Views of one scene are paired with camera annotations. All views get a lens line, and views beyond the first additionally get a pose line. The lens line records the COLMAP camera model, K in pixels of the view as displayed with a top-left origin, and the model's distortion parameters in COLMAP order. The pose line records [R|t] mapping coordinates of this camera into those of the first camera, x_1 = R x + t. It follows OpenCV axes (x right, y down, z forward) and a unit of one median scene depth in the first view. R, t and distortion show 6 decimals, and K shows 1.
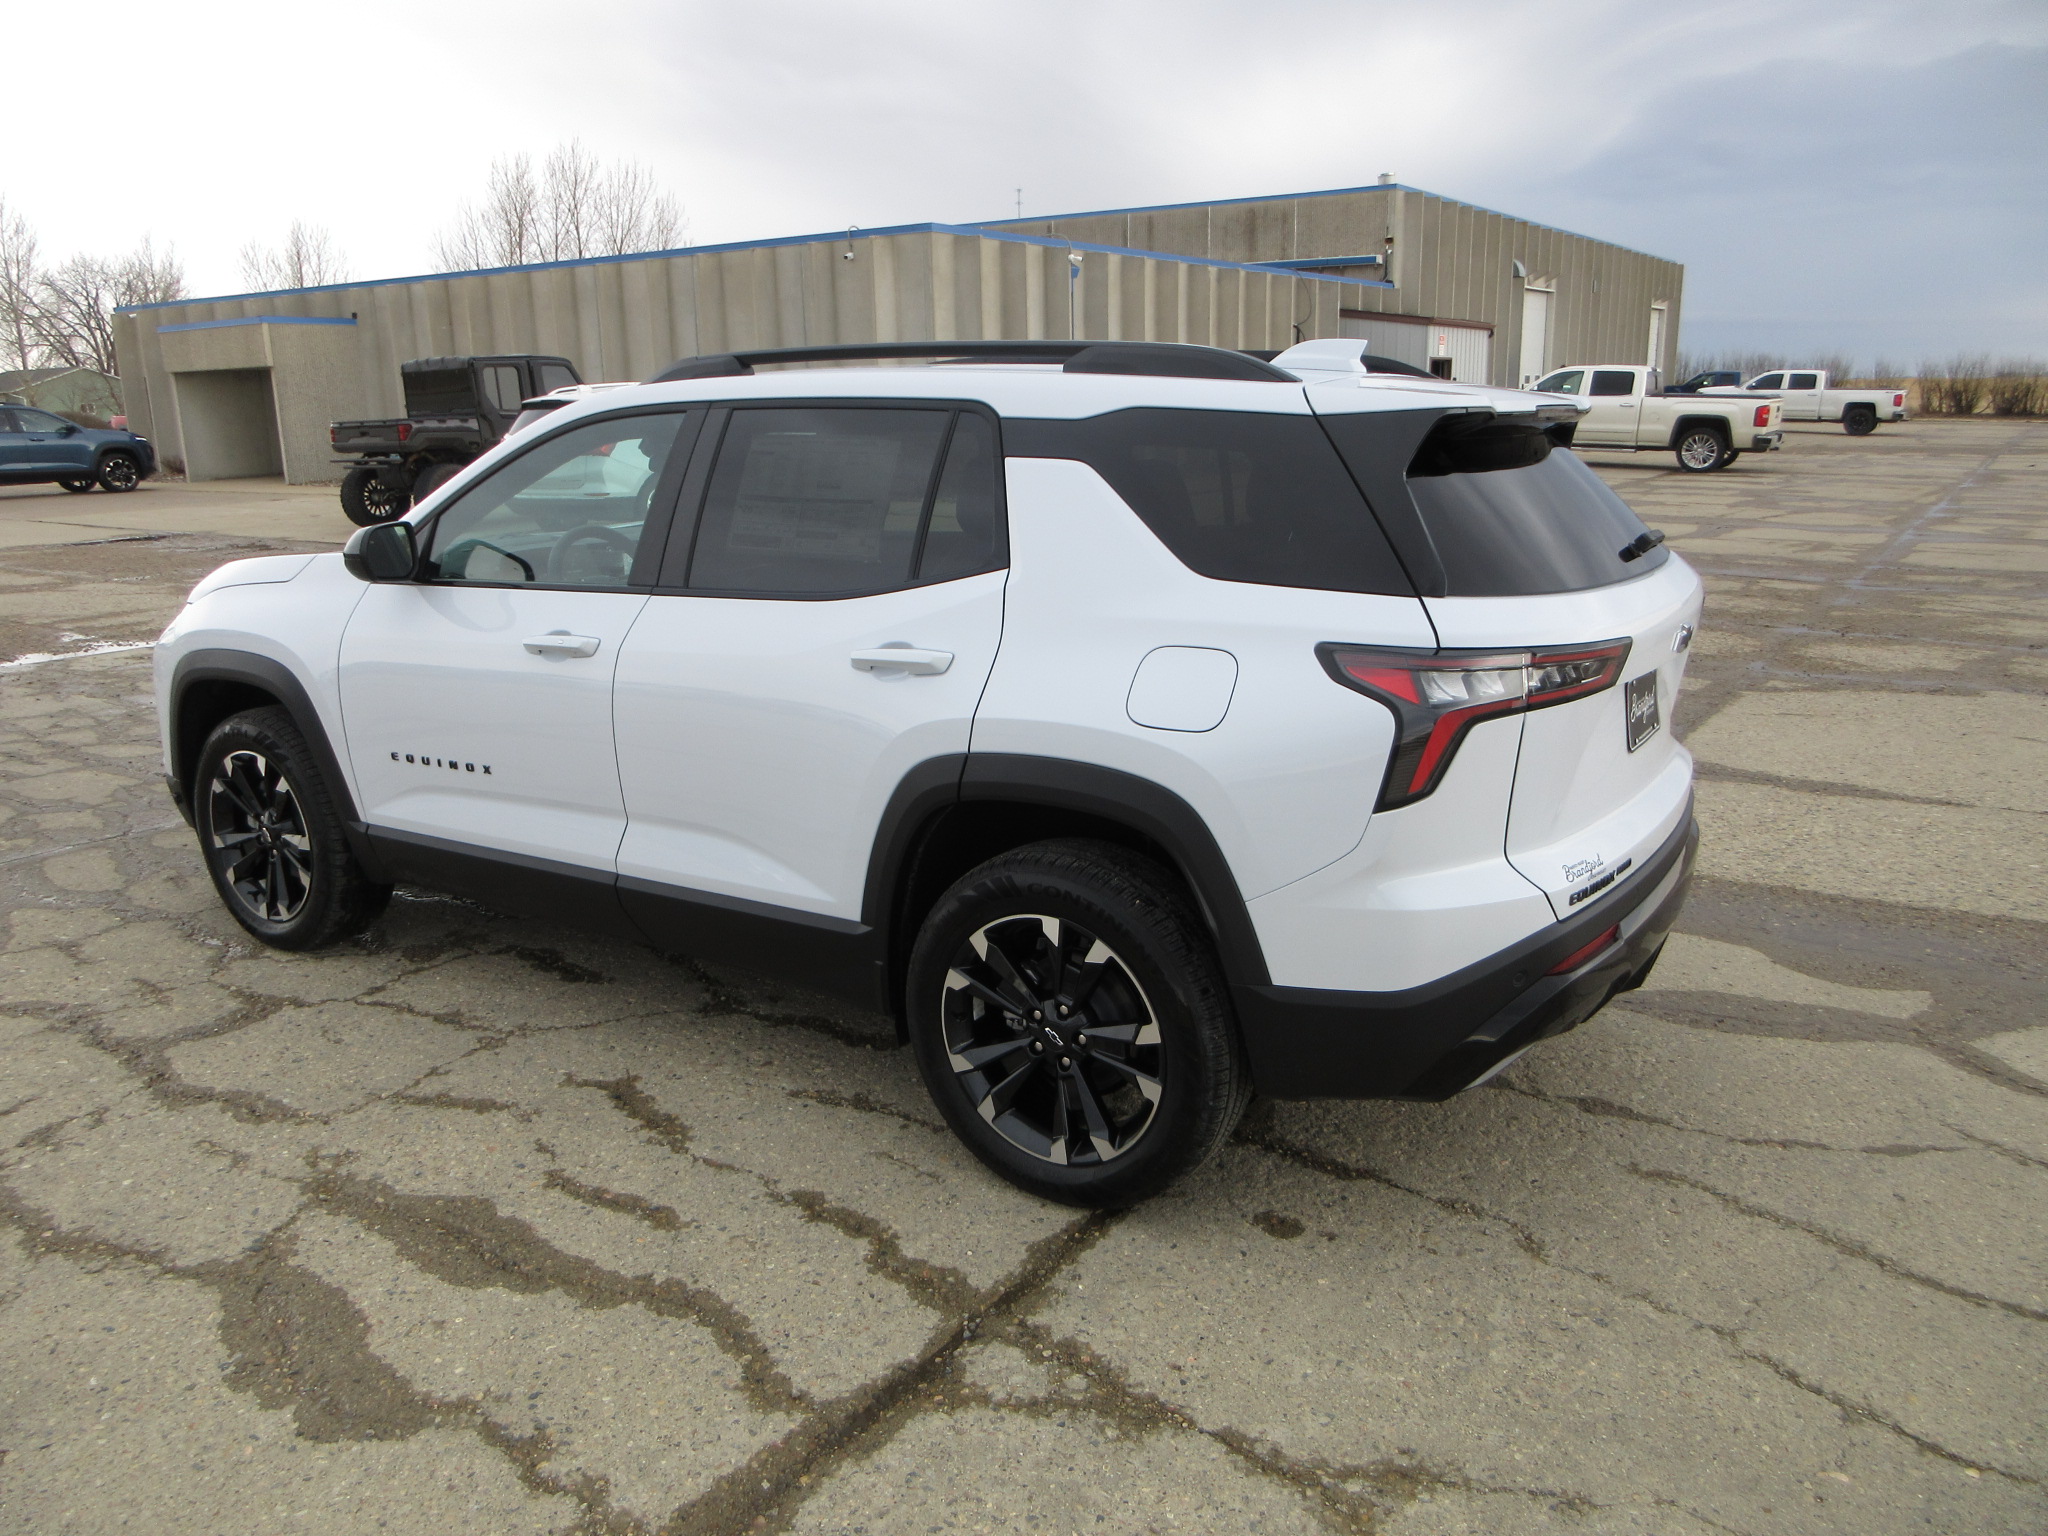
lens RADIAL K [[1524.6, 0, 1024.0], [0, 1524.6, 768.0], [0, 0, 1]] dist [-0.013800, -0.001260]
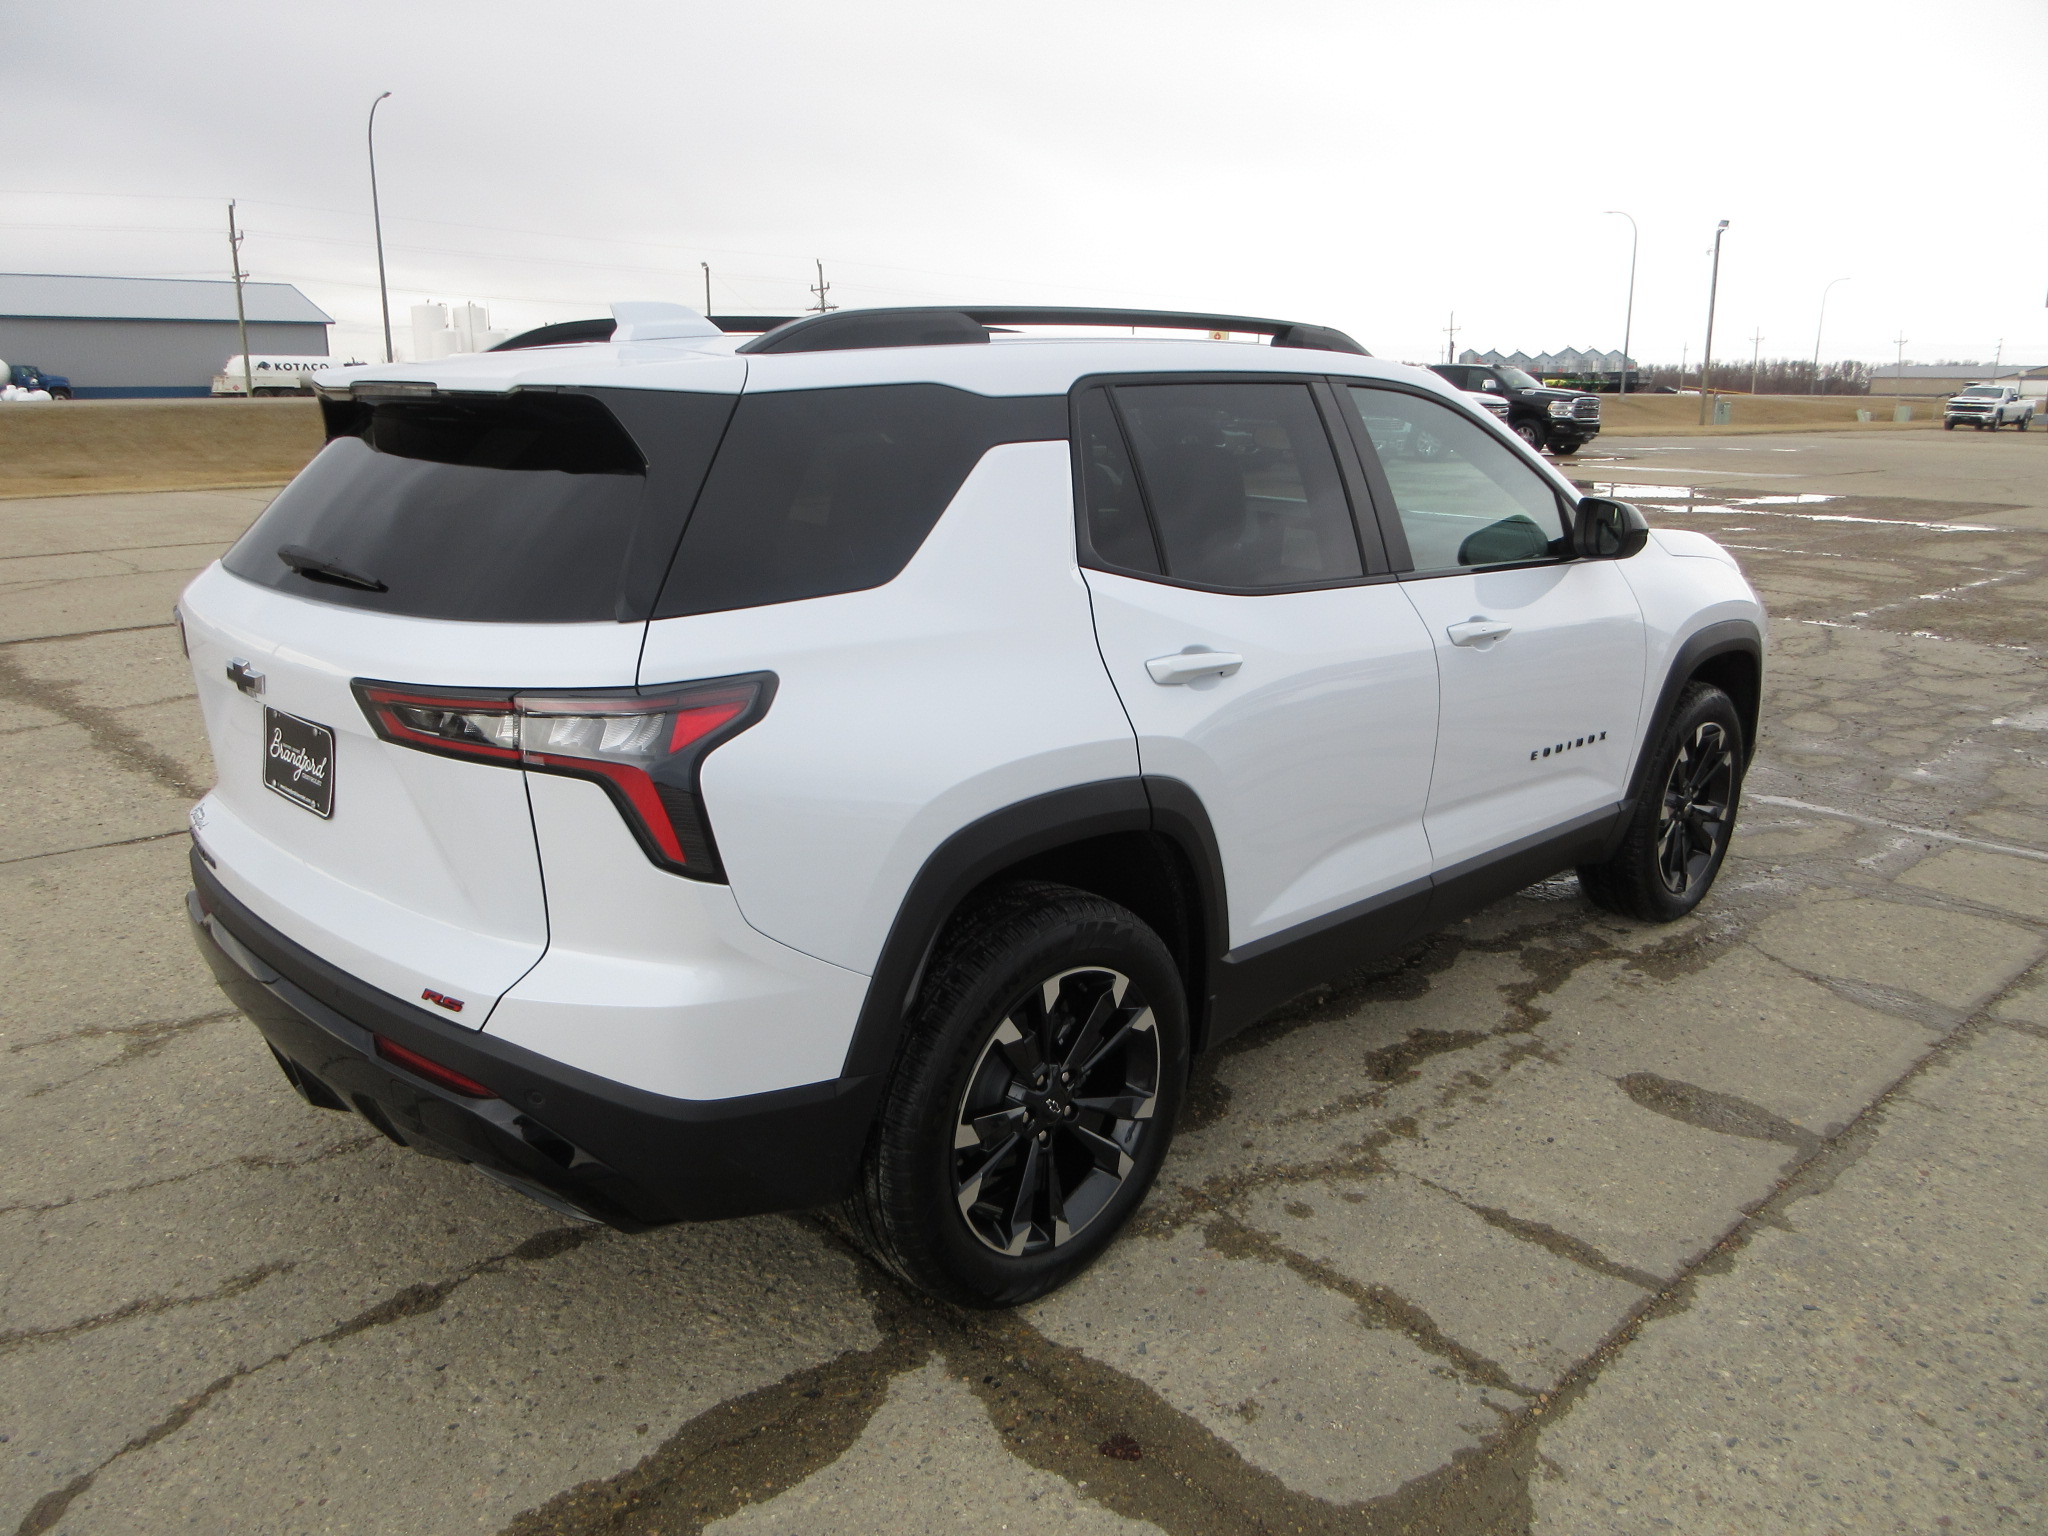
lens RADIAL K [[1527.4, 0, 1024.0], [0, 1527.4, 768.0], [0, 0, 1]] dist [-0.000816, -0.003408]
pose [[-0.198553, 0.260535, -0.944827, 0.966889], [-0.250520, 0.918505, 0.305923, -0.334730], [0.947532, 0.297440, -0.117103, 1.288130]]
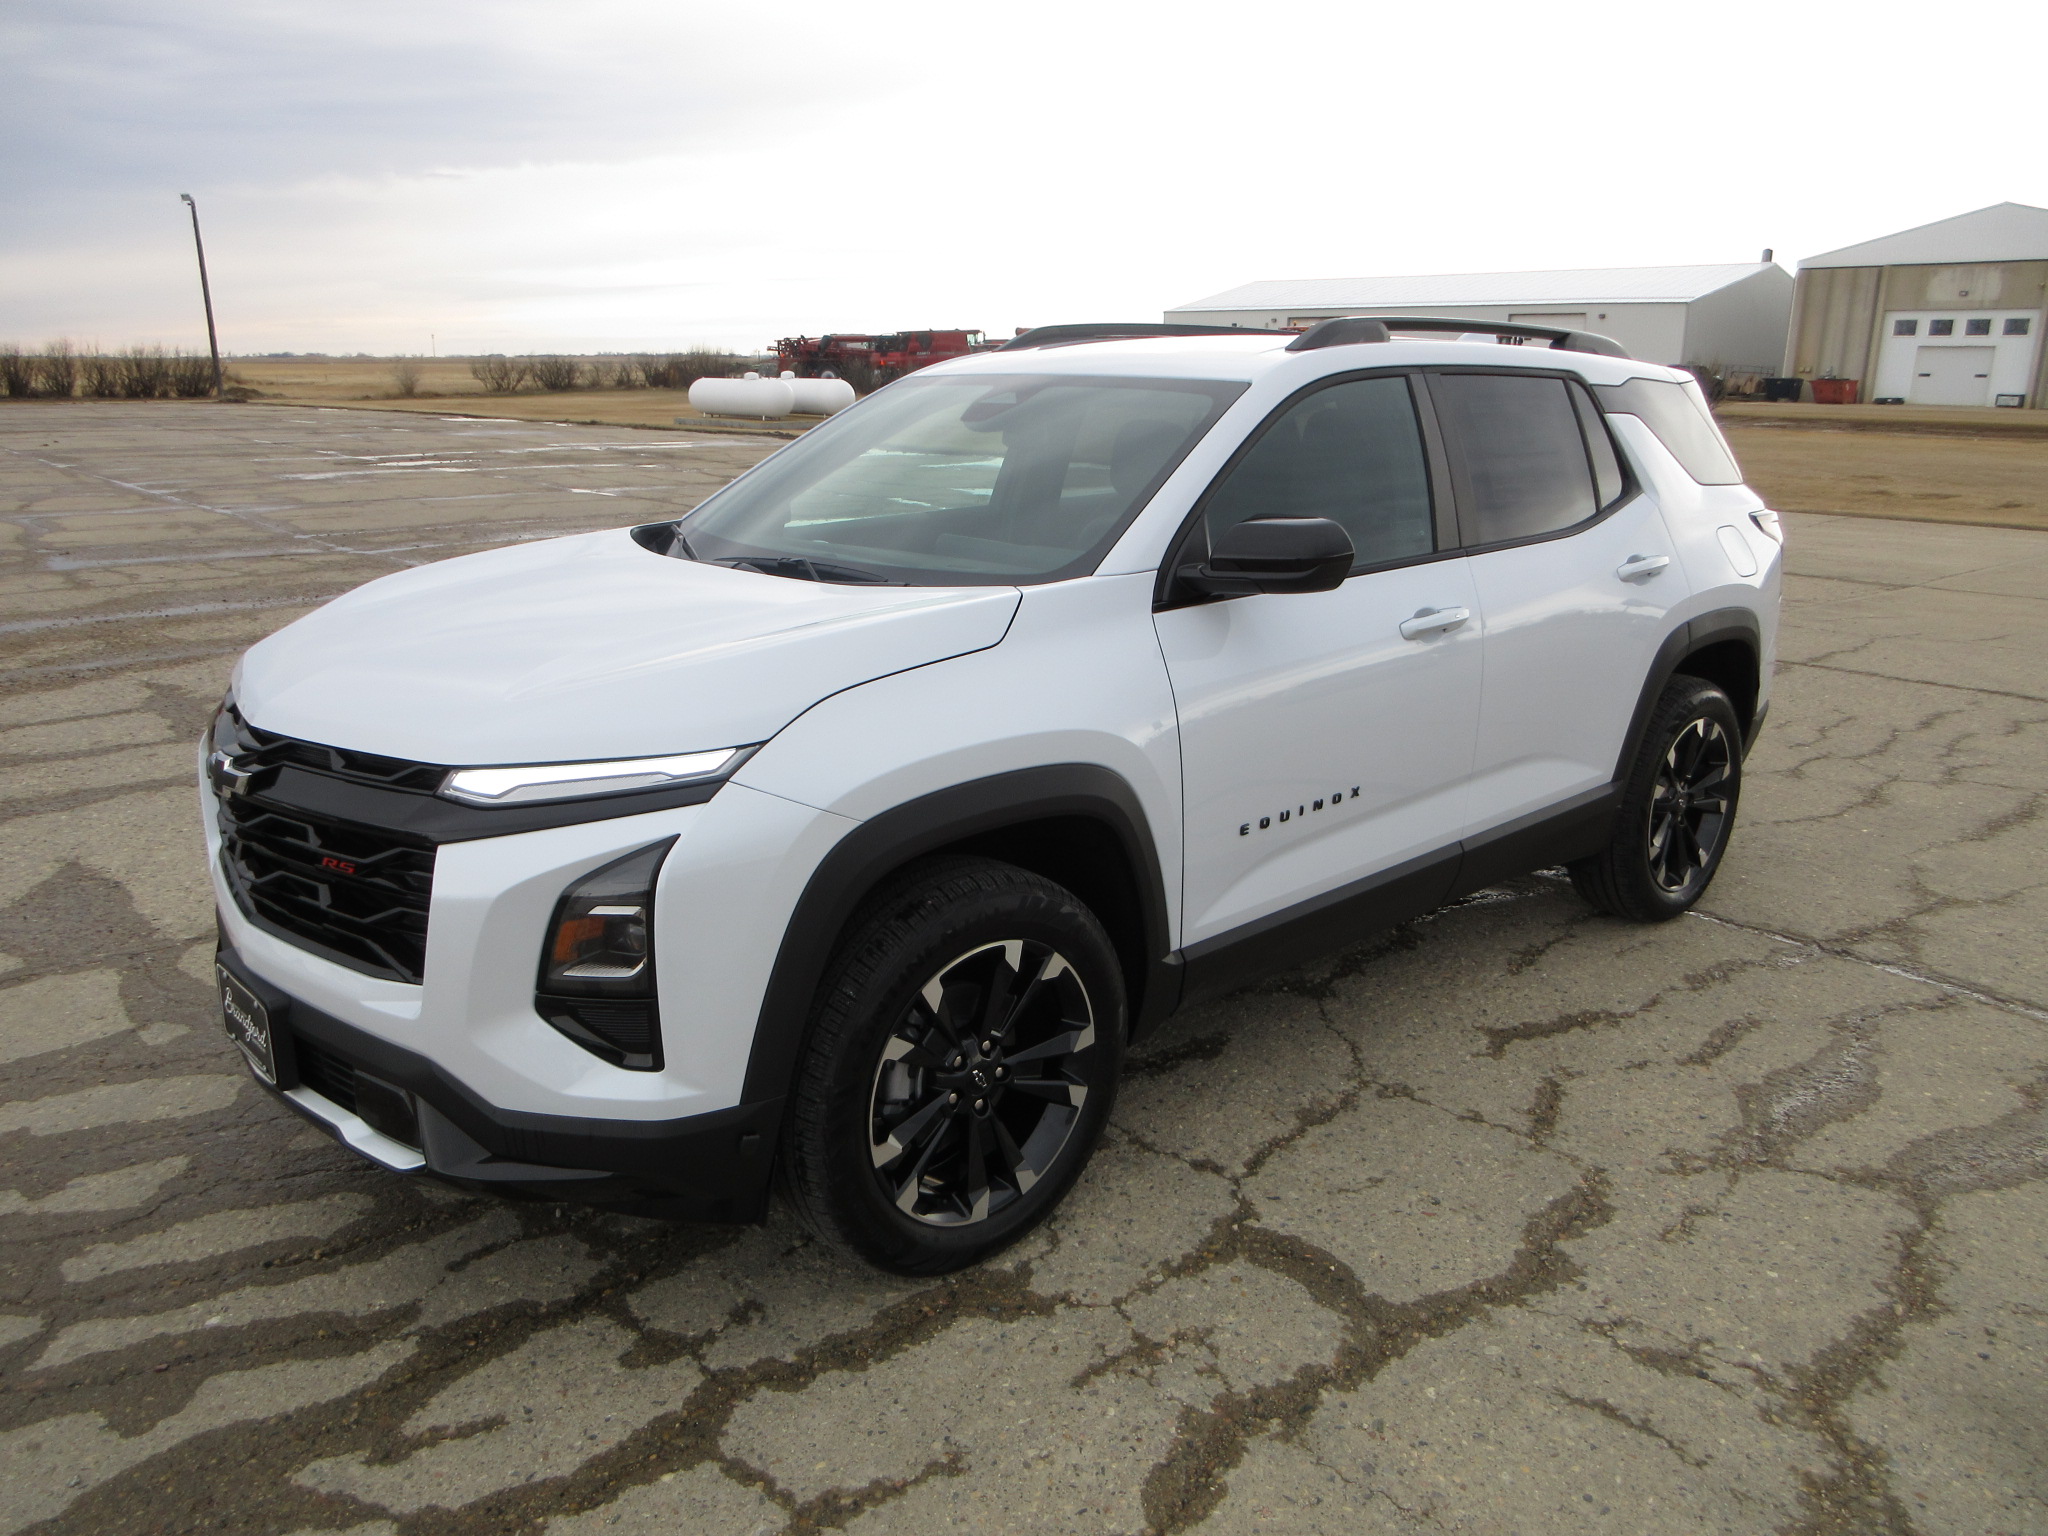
lens RADIAL K [[1577.8, 0, 978.5], [0, 1577.8, 765.3], [0, 0, 1]] dist [-0.002516, -0.000813]
pose [[0.255173, -0.228845, 0.939423, -1.336765], [0.228563, 0.958328, 0.171367, -0.231188], [-0.939492, 0.170989, 0.296845, 1.004761]]
